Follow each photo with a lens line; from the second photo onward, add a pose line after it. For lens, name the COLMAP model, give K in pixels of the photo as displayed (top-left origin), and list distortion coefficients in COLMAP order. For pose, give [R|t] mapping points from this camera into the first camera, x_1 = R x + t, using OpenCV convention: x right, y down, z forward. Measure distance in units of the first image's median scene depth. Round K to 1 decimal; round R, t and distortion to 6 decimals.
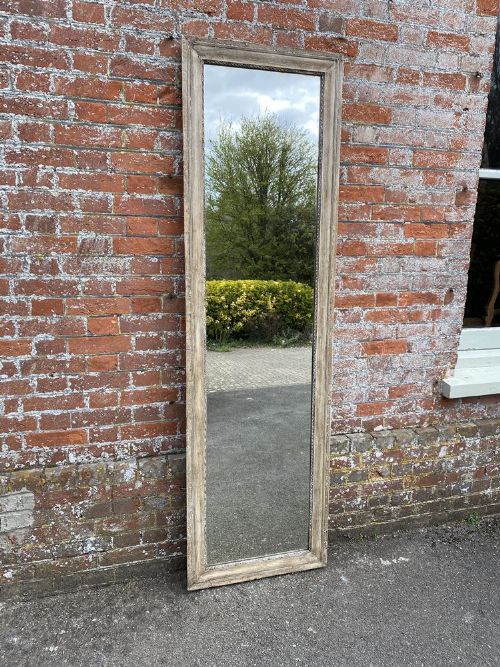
lens RADIAL K [[492.6, 0, 248.5], [0, 492.6, 333.8], [0, 0, 1]] dist [0.013641, -0.009789]
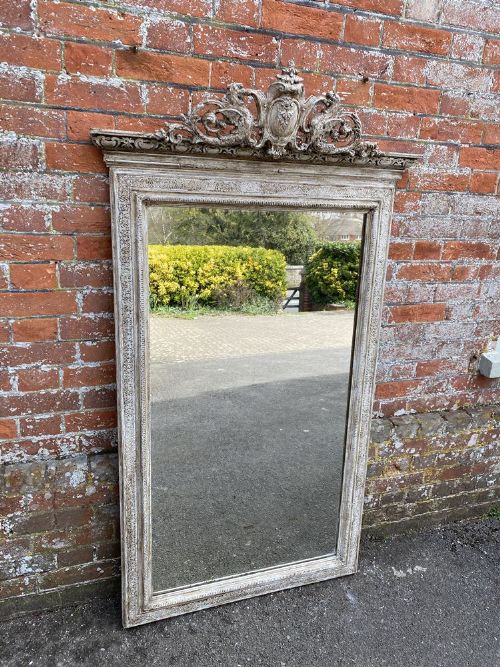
lens RADIAL K [[496.0, 0, 253.8], [0, 496.0, 331.9], [0, 0, 1]] dist [0.006994, -0.001886]
pose [[0.997925, 0.029798, 0.057071, -0.024058], [-0.036918, 0.991078, 0.128072, -0.034968], [-0.052746, -0.129913, 0.990121, 0.255238]]
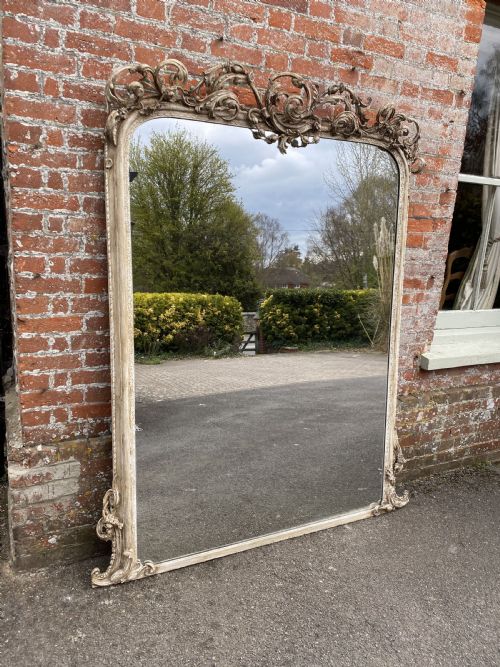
lens RADIAL K [[505.2, 0, 248.4], [0, 505.2, 331.2], [0, 0, 1]] dist [0.009804, -0.001102]
pose [[0.984218, 0.002968, 0.176935, -0.240541], [-0.008253, 0.999541, 0.029144, 0.008213], [-0.176768, -0.030144, 0.983791, -0.103050]]
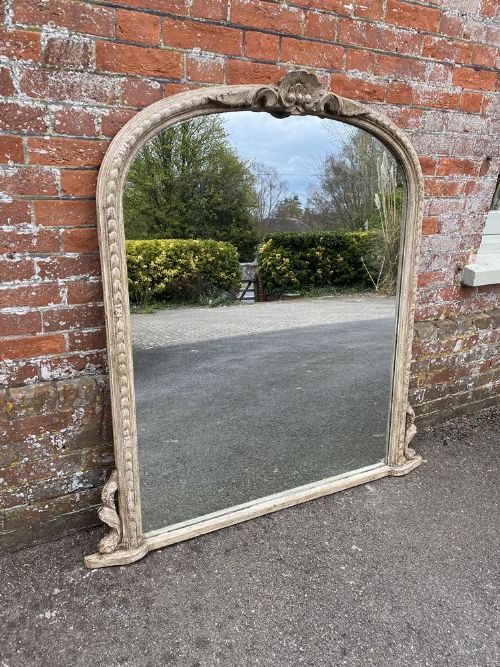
lens RADIAL K [[503.1, 0, 250.0], [0, 503.1, 333.5], [0, 0, 1]] dist [0.007968, -0.000575]
pose [[0.977674, -0.038916, 0.206492, -0.195150], [0.002052, 0.984422, 0.175810, 0.058434], [-0.210117, -0.171461, 0.962524, 0.211379]]
